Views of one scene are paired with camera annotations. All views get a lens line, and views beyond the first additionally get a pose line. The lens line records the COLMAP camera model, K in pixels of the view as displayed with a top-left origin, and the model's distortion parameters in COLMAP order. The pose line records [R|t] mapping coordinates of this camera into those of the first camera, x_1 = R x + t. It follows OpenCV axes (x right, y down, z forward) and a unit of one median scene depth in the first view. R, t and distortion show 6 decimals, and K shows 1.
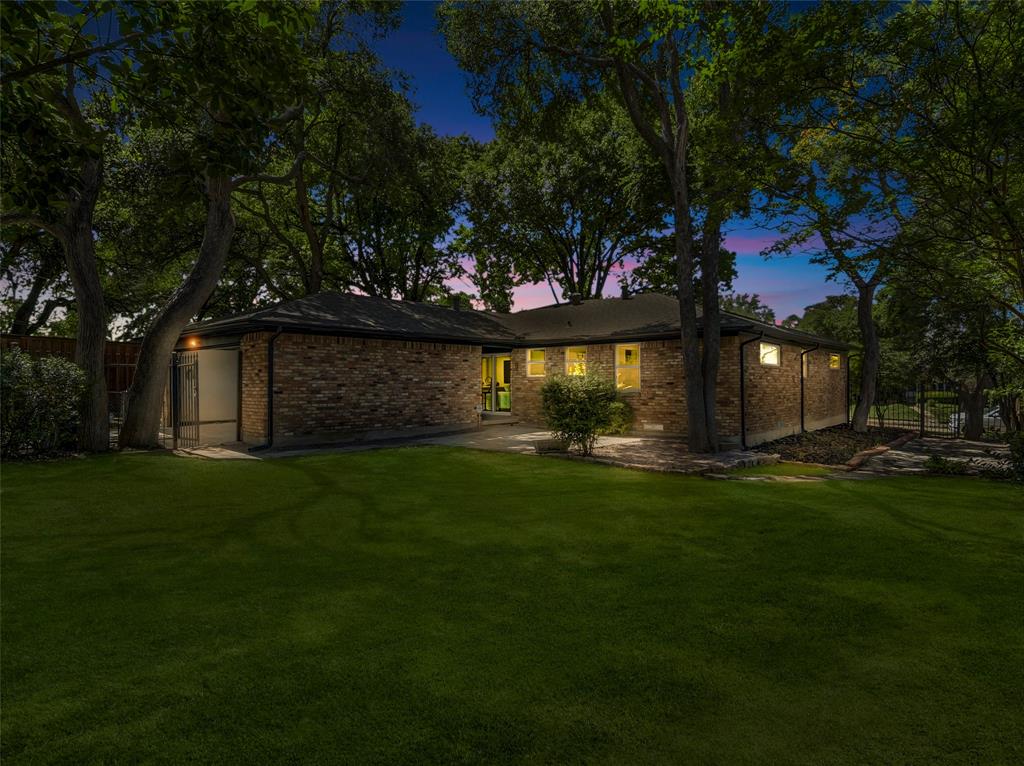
lens RADIAL K [[568.1, 0, 516.5], [0, 568.1, 384.8], [0, 0, 1]] dist [-0.003416, 0.000780]
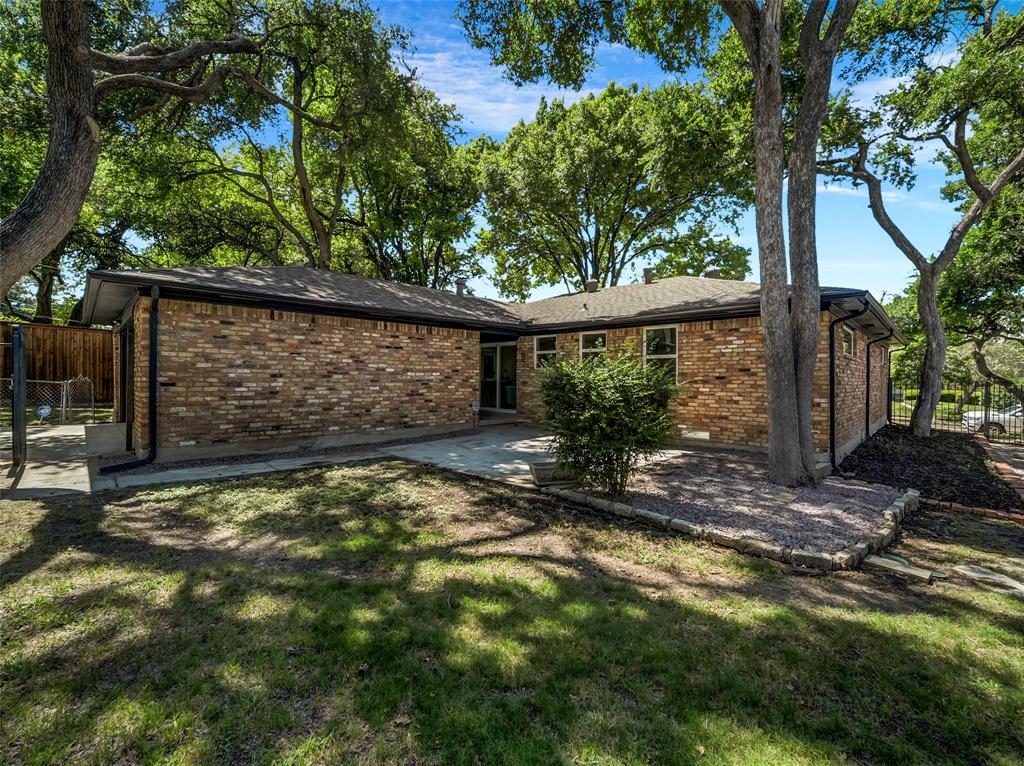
lens RADIAL K [[457.6, 0, 516.9], [0, 457.6, 381.1], [0, 0, 1]] dist [-0.022025, 0.000232]
pose [[0.998831, 0.009960, -0.047305, 0.028976], [-0.009806, 0.999946, 0.003490, 0.002529], [0.047338, -0.003022, 0.998874, 0.363139]]
